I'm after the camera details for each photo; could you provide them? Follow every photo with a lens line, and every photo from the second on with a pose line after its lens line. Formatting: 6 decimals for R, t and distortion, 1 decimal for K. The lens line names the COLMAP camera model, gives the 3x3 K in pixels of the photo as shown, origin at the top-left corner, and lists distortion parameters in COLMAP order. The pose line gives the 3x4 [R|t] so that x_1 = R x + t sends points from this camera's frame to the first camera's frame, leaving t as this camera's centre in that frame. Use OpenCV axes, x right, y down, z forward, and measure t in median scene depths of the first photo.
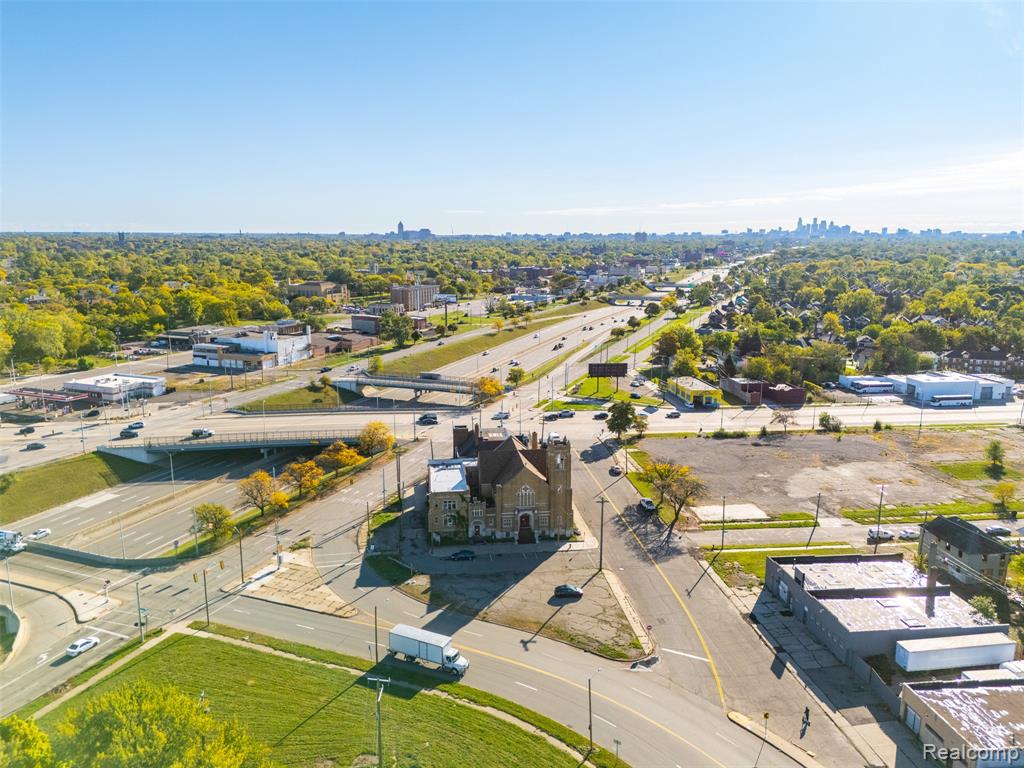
lens RADIAL K [[746.5, 0, 512.0], [0, 746.5, 384.0], [0, 0, 1]] dist [0.088504, -0.089104]
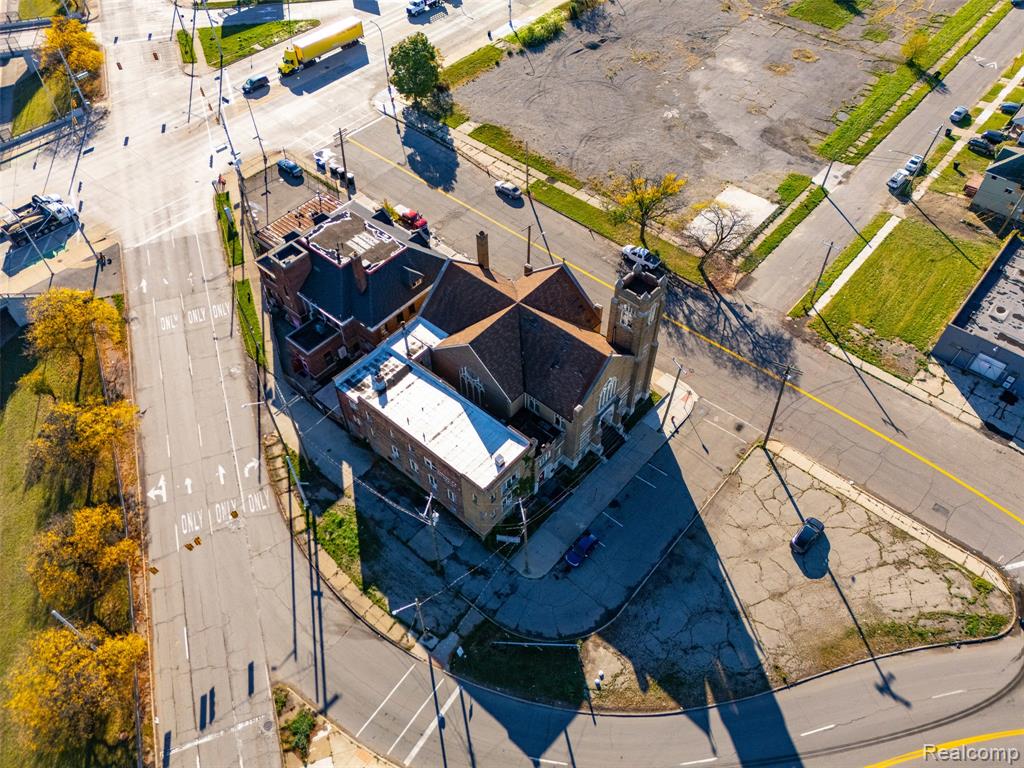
lens RADIAL K [[746.5, 0, 512.0], [0, 746.5, 384.0], [0, 0, 1]] dist [0.088504, -0.089104]
pose [[0.743594, -0.520126, 0.420163, -0.262952], [0.139900, 0.735512, 0.662911, -0.231957], [-0.653832, -0.434156, 0.619687, 0.696840]]
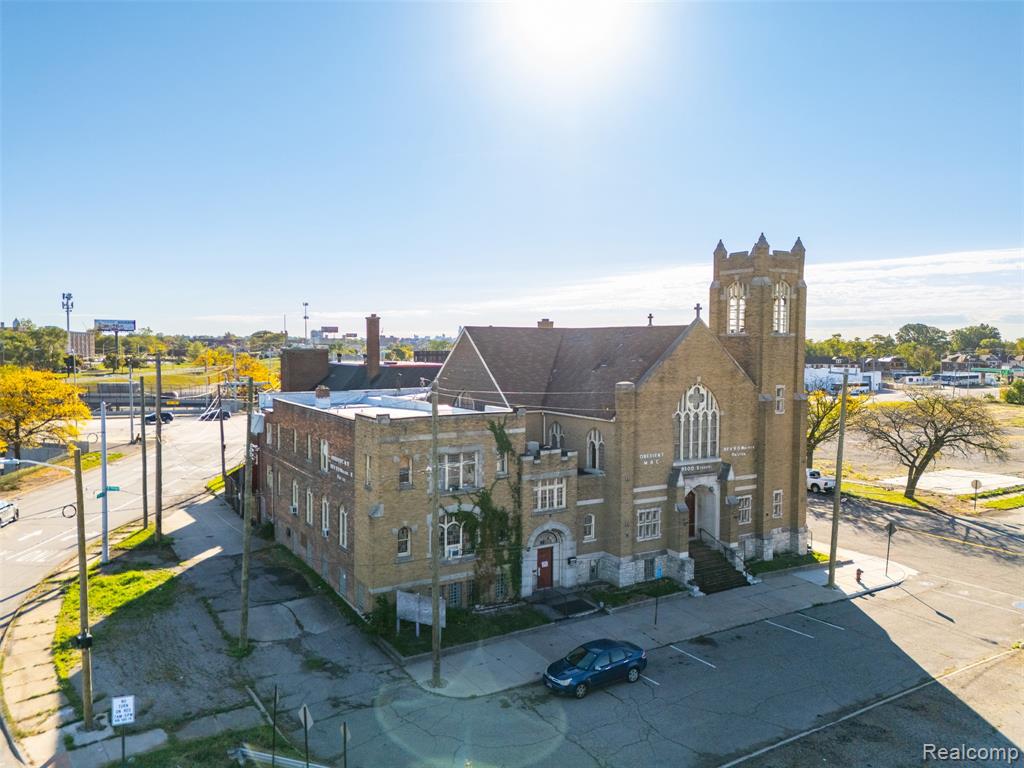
lens RADIAL K [[746.5, 0, 512.0], [0, 746.5, 384.0], [0, 0, 1]] dist [0.088504, -0.089104]
pose [[0.908226, -0.017464, 0.418116, -0.166739], [0.075949, 0.989416, -0.123647, 0.163560], [-0.411531, 0.144055, 0.899939, 0.758014]]
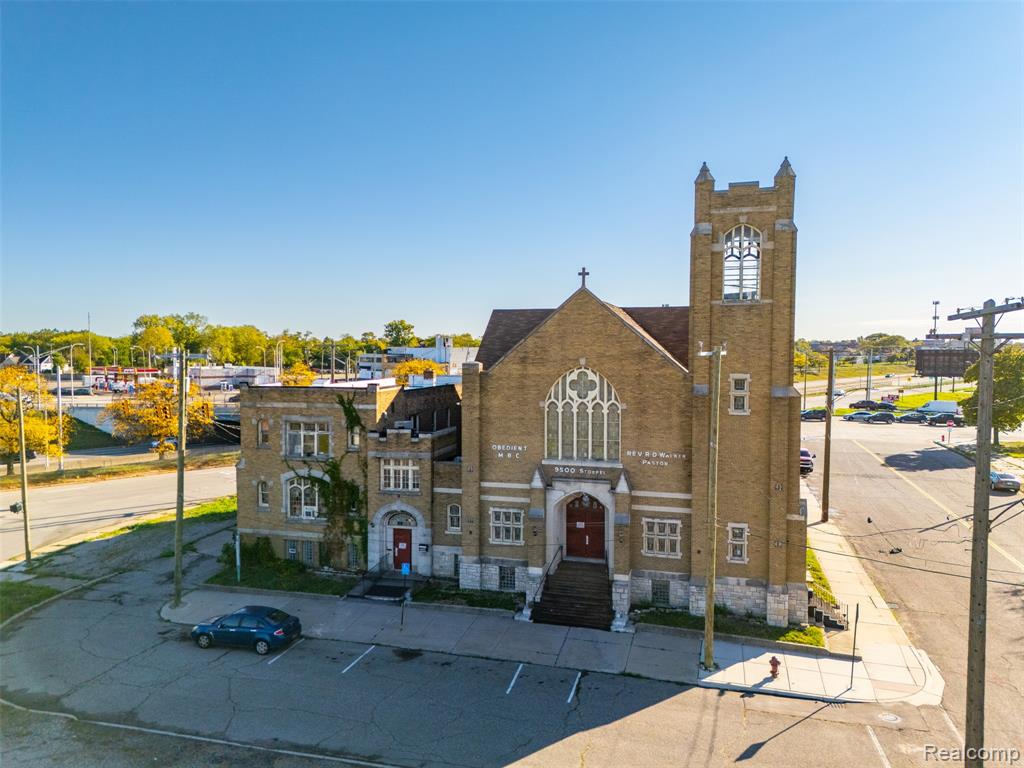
lens RADIAL K [[746.5, 0, 512.0], [0, 746.5, 384.0], [0, 0, 1]] dist [0.088504, -0.089104]
pose [[0.923484, 0.019520, -0.383139, 0.086635], [-0.075529, 0.988409, -0.131692, 0.170581], [0.376128, 0.150554, 0.914255, 0.768705]]
